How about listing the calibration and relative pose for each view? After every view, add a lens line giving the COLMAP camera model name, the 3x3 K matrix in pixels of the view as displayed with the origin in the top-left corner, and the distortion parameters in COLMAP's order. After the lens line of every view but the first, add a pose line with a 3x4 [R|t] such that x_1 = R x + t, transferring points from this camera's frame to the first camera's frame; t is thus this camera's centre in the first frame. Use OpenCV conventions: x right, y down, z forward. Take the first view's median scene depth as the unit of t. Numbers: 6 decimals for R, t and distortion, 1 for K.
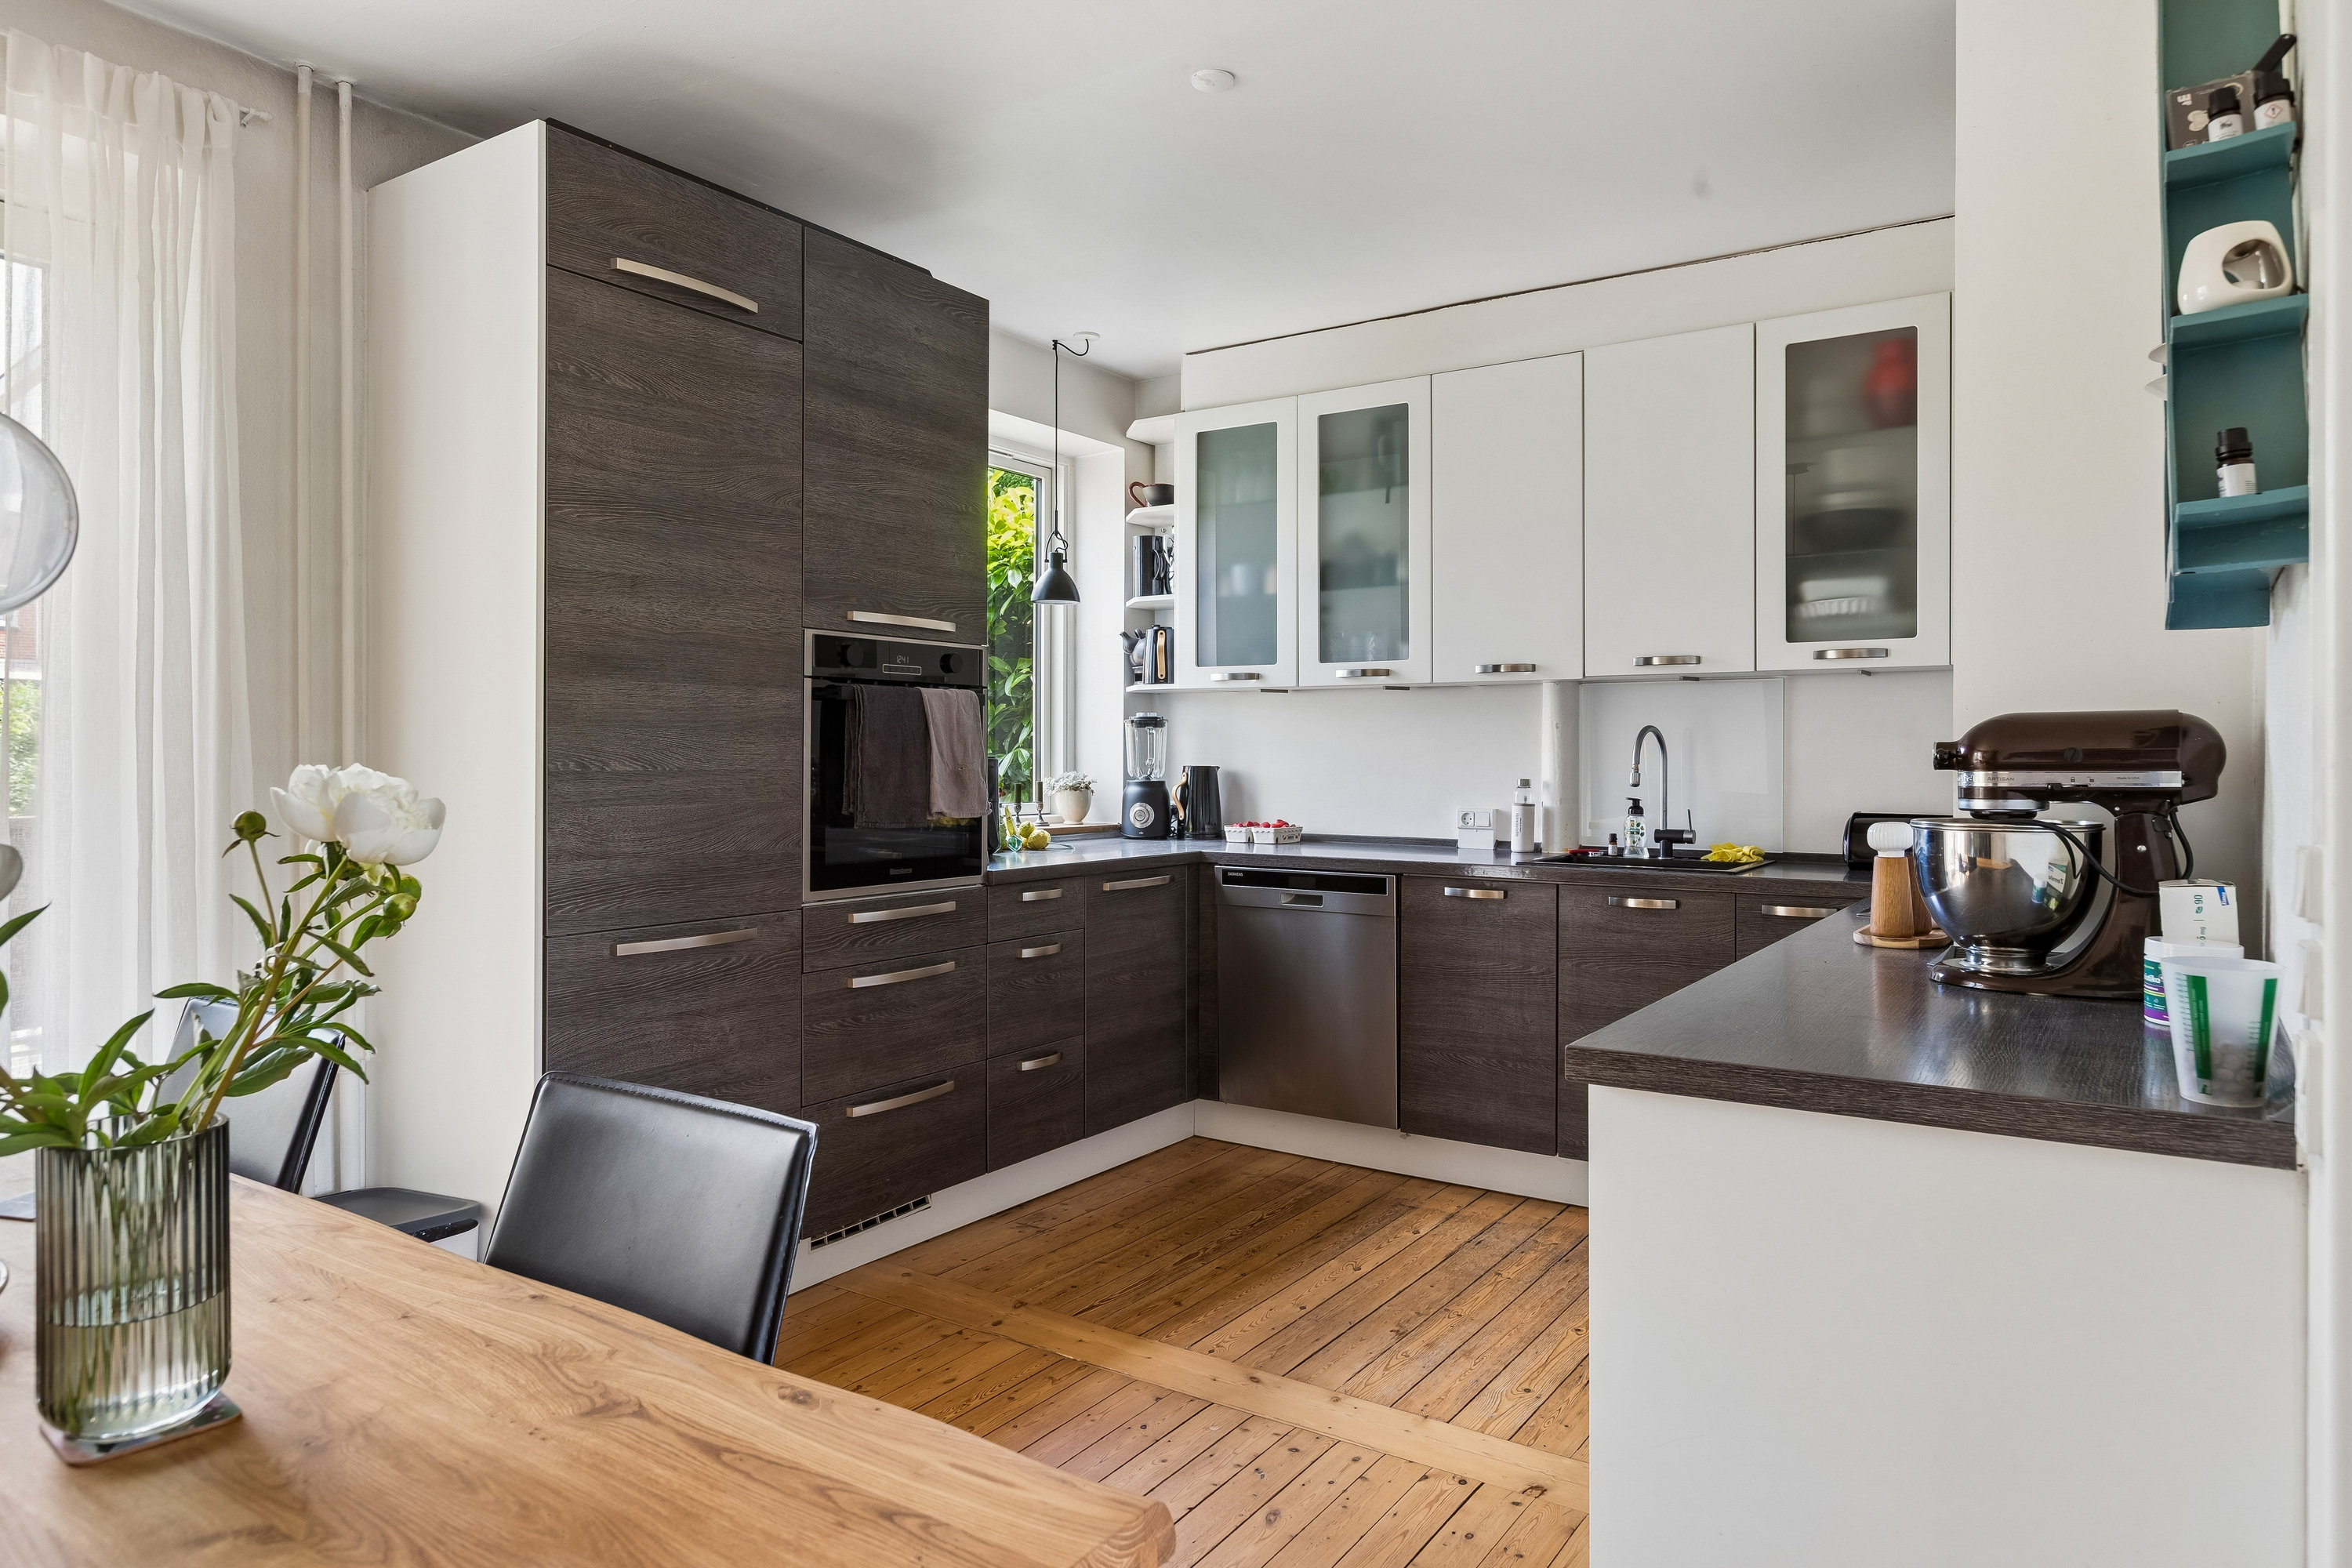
lens RADIAL K [[1442.5, 0, 1174.7], [0, 1442.5, 757.1], [0, 0, 1]] dist [-0.001064, 0.000102]
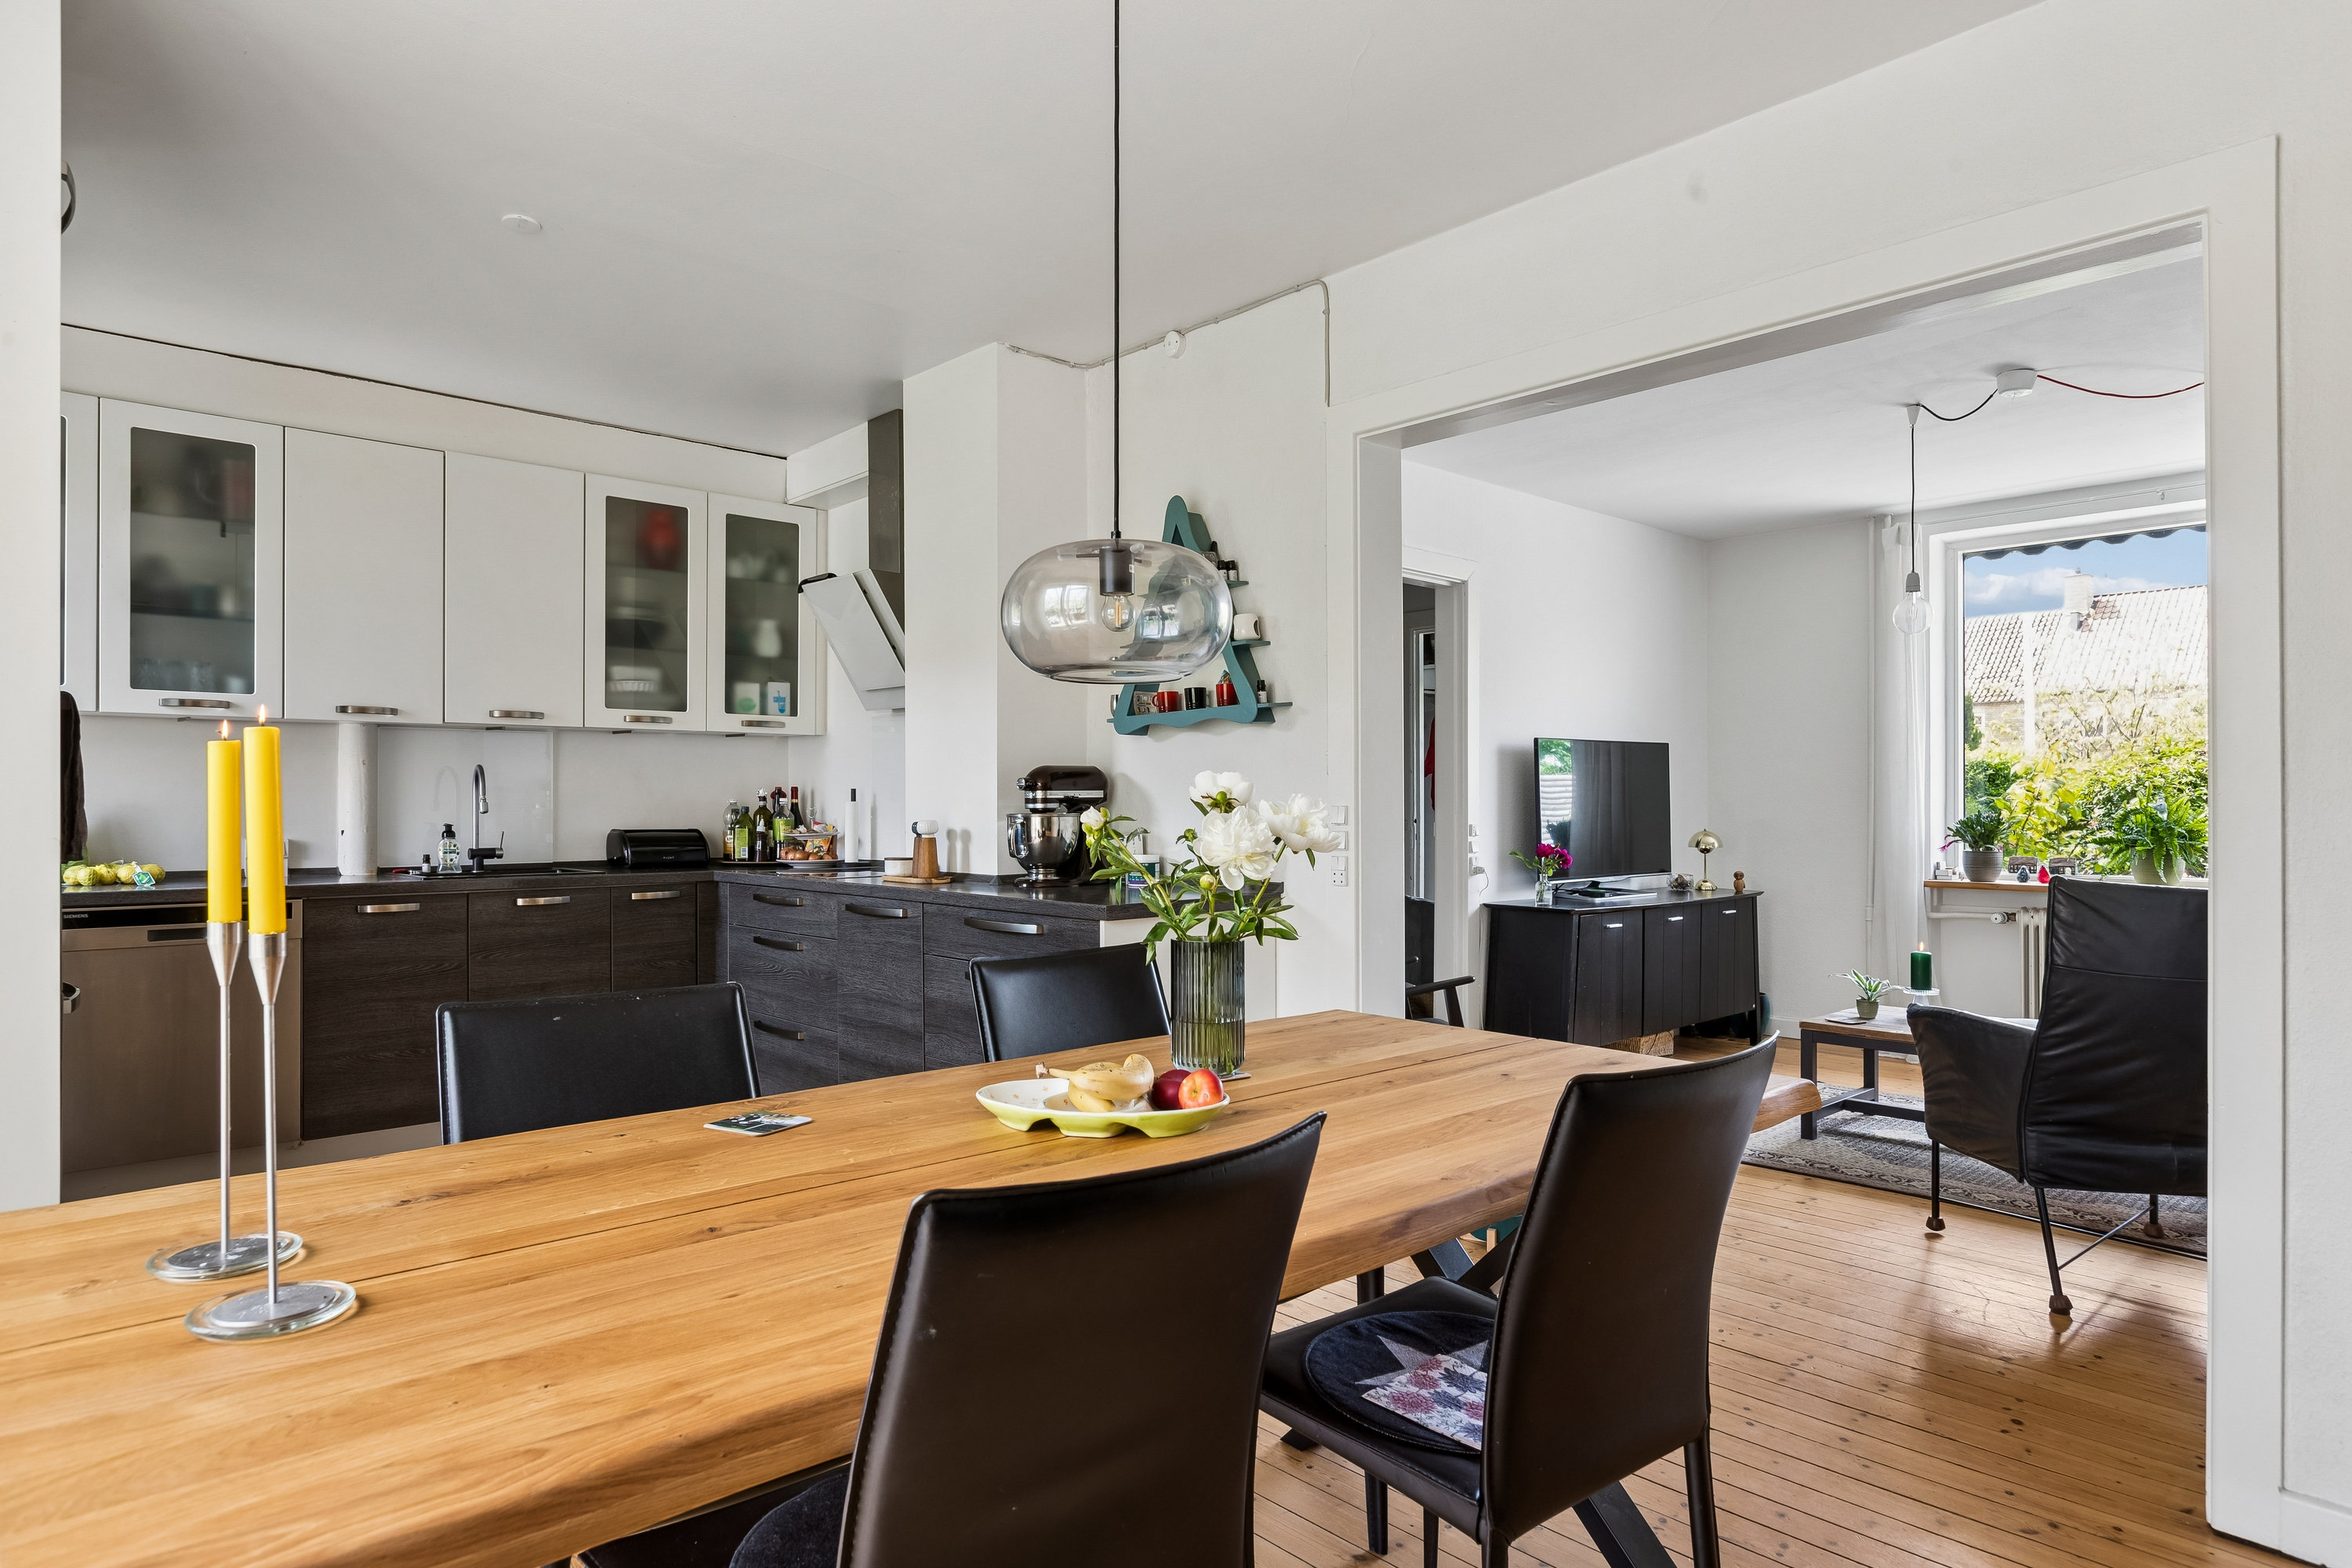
lens RADIAL K [[1349.7, 0, 1169.9], [0, 1349.7, 799.5], [0, 0, 1]] dist [0.003400, 0.000974]
pose [[0.241306, 0.001137, 0.970448, -0.784054], [0.003932, 0.999990, -0.002149, 0.015486], [-0.970441, 0.004334, 0.241299, 0.166993]]
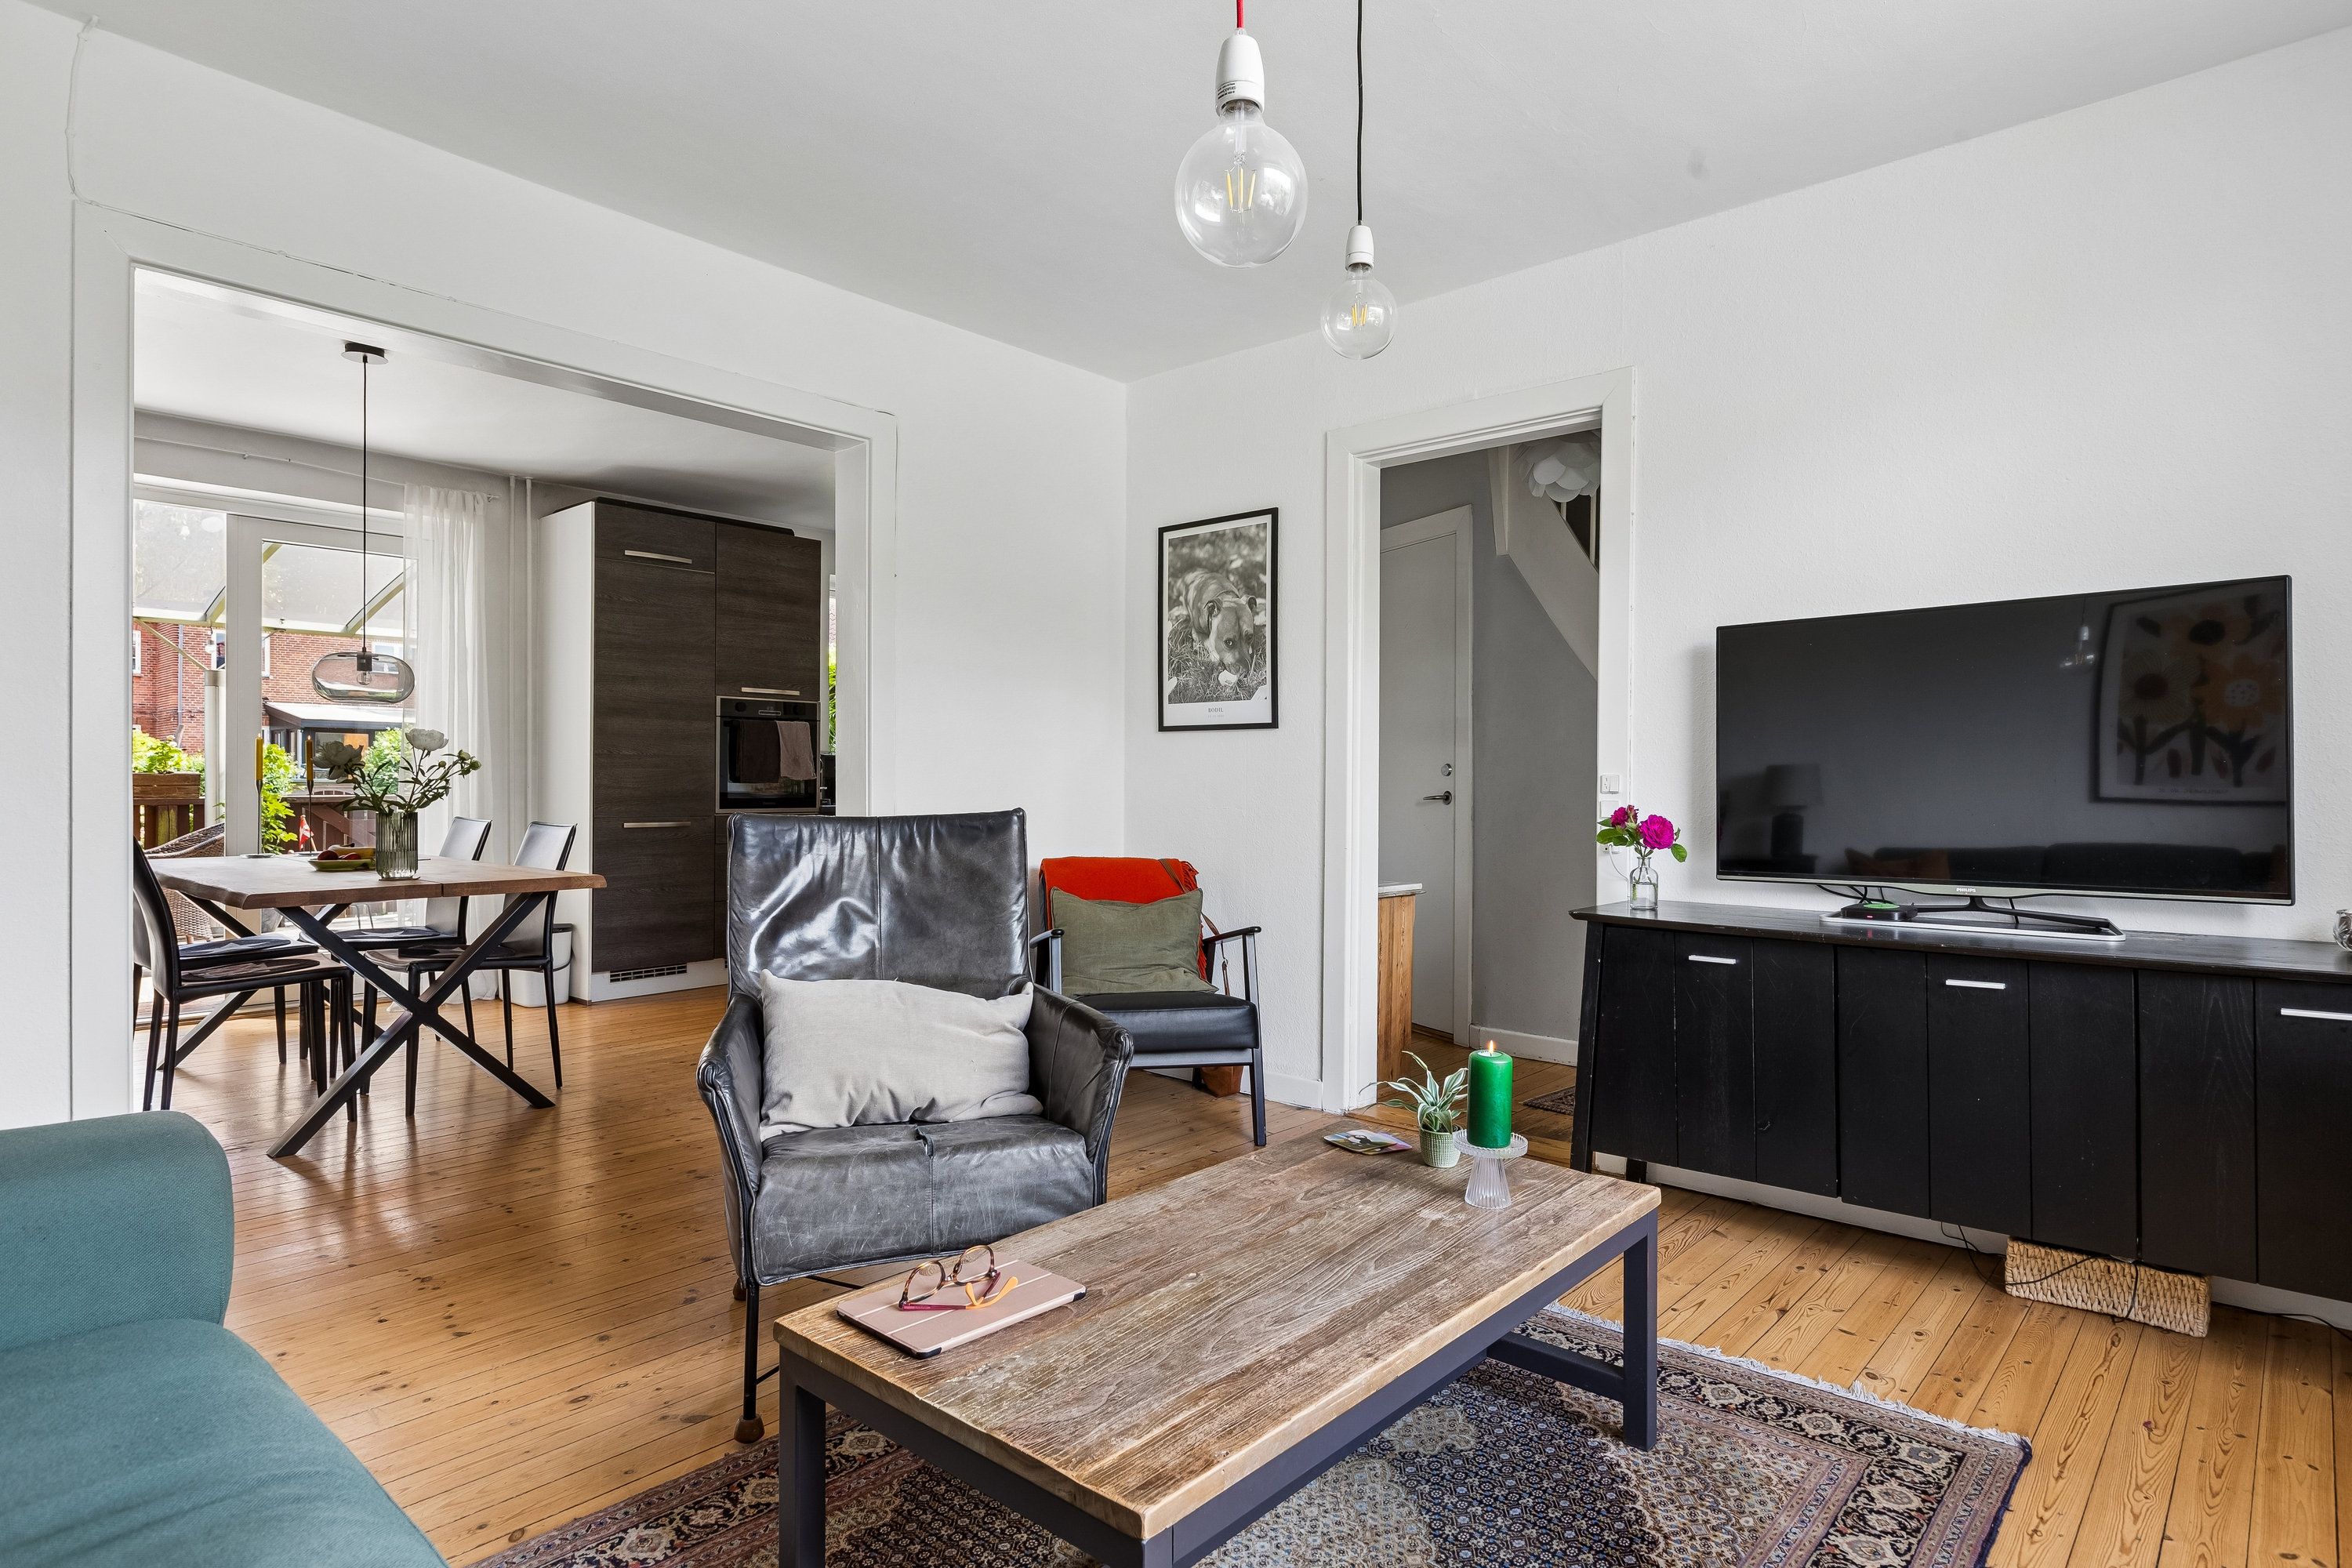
lens RADIAL K [[1258.4, 0, 1176.0], [0, 1258.4, 784.0], [0, 0, 1]] dist [0.003359, 0.000094]
pose [[0.990376, 0.001929, -0.138388, 0.697205], [-0.002074, 0.999997, -0.000899, 0.049447], [0.138386, 0.001177, 0.990378, -0.834525]]
